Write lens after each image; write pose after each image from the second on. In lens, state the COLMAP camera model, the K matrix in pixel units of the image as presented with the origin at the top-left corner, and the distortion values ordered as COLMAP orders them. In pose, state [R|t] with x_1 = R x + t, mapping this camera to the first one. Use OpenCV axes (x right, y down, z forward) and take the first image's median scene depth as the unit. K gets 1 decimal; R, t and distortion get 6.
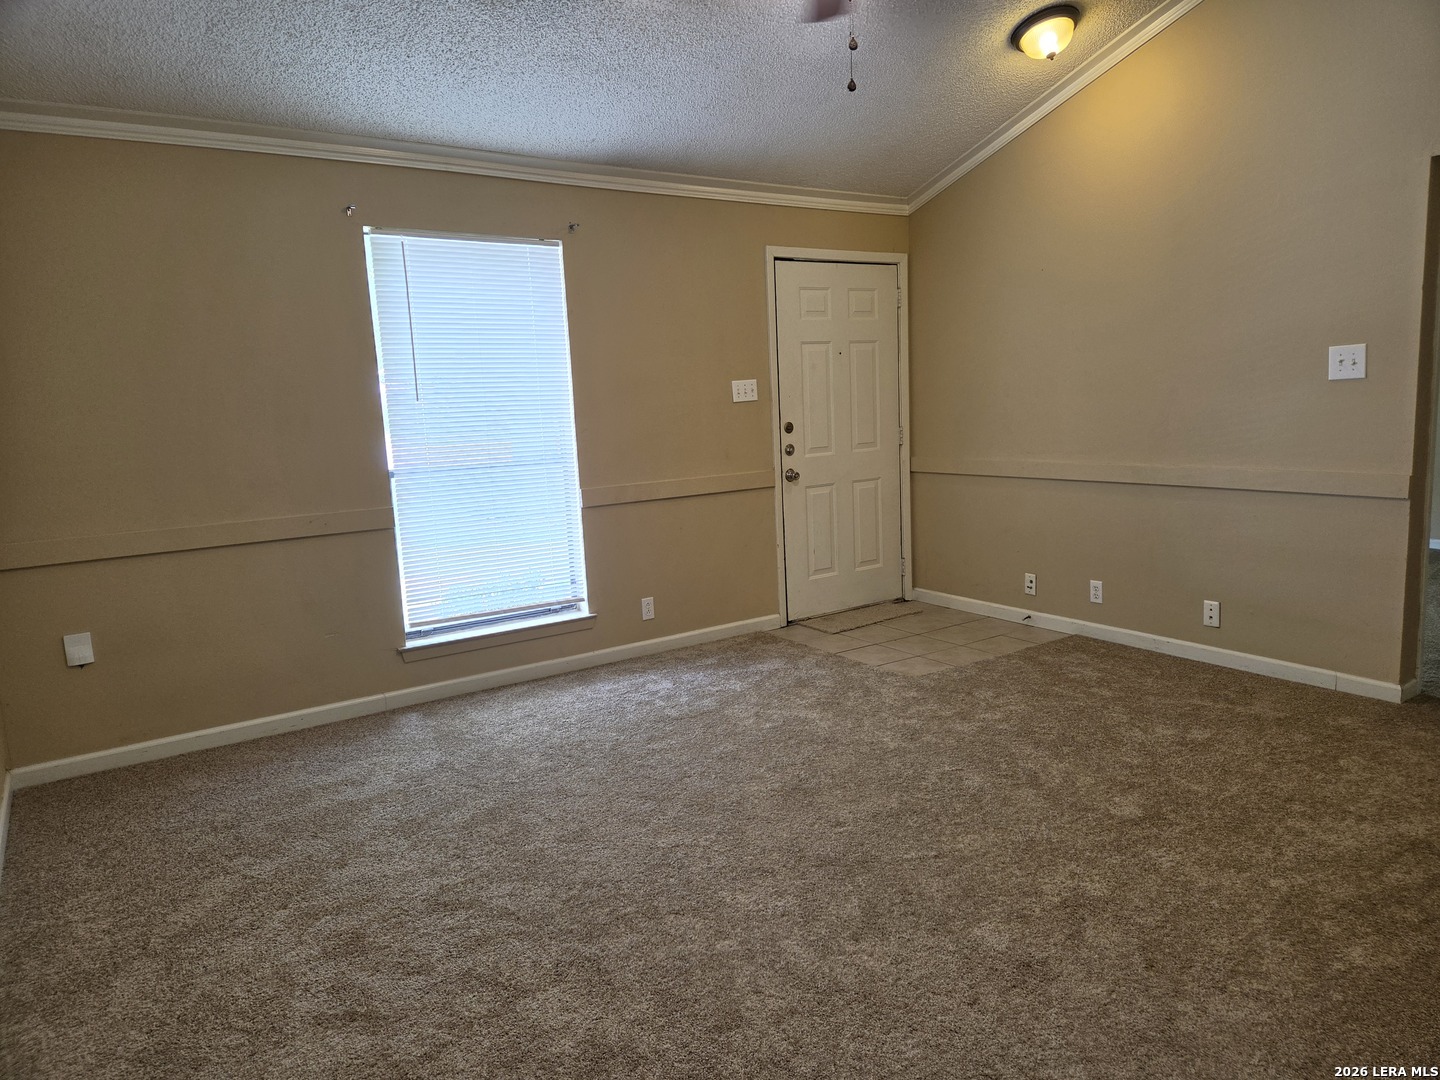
lens RADIAL K [[962.1, 0, 716.4], [0, 962.1, 547.1], [0, 0, 1]] dist [0.010604, -0.002454]
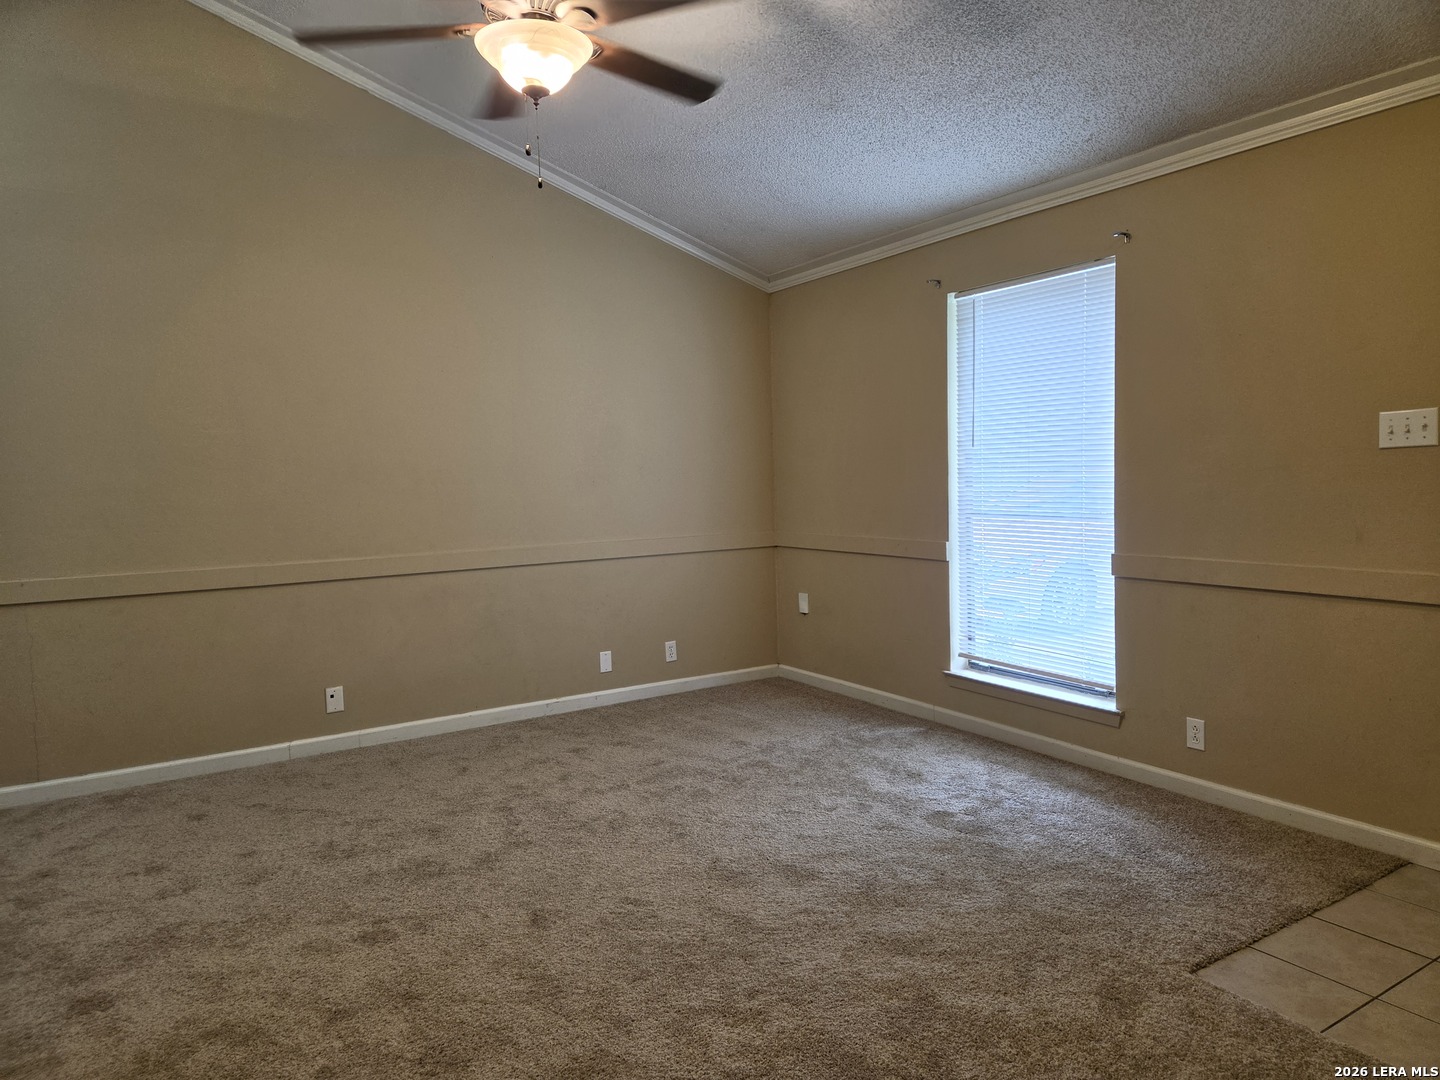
lens RADIAL K [[962.1, 0, 719.1], [0, 962.1, 535.2], [0, 0, 1]] dist [0.010604, -0.002454]
pose [[-0.055556, 0.106502, -0.992759, 0.713667], [-0.126216, 0.985569, 0.112794, -0.130428], [0.990446, 0.131569, -0.041312, 0.727964]]
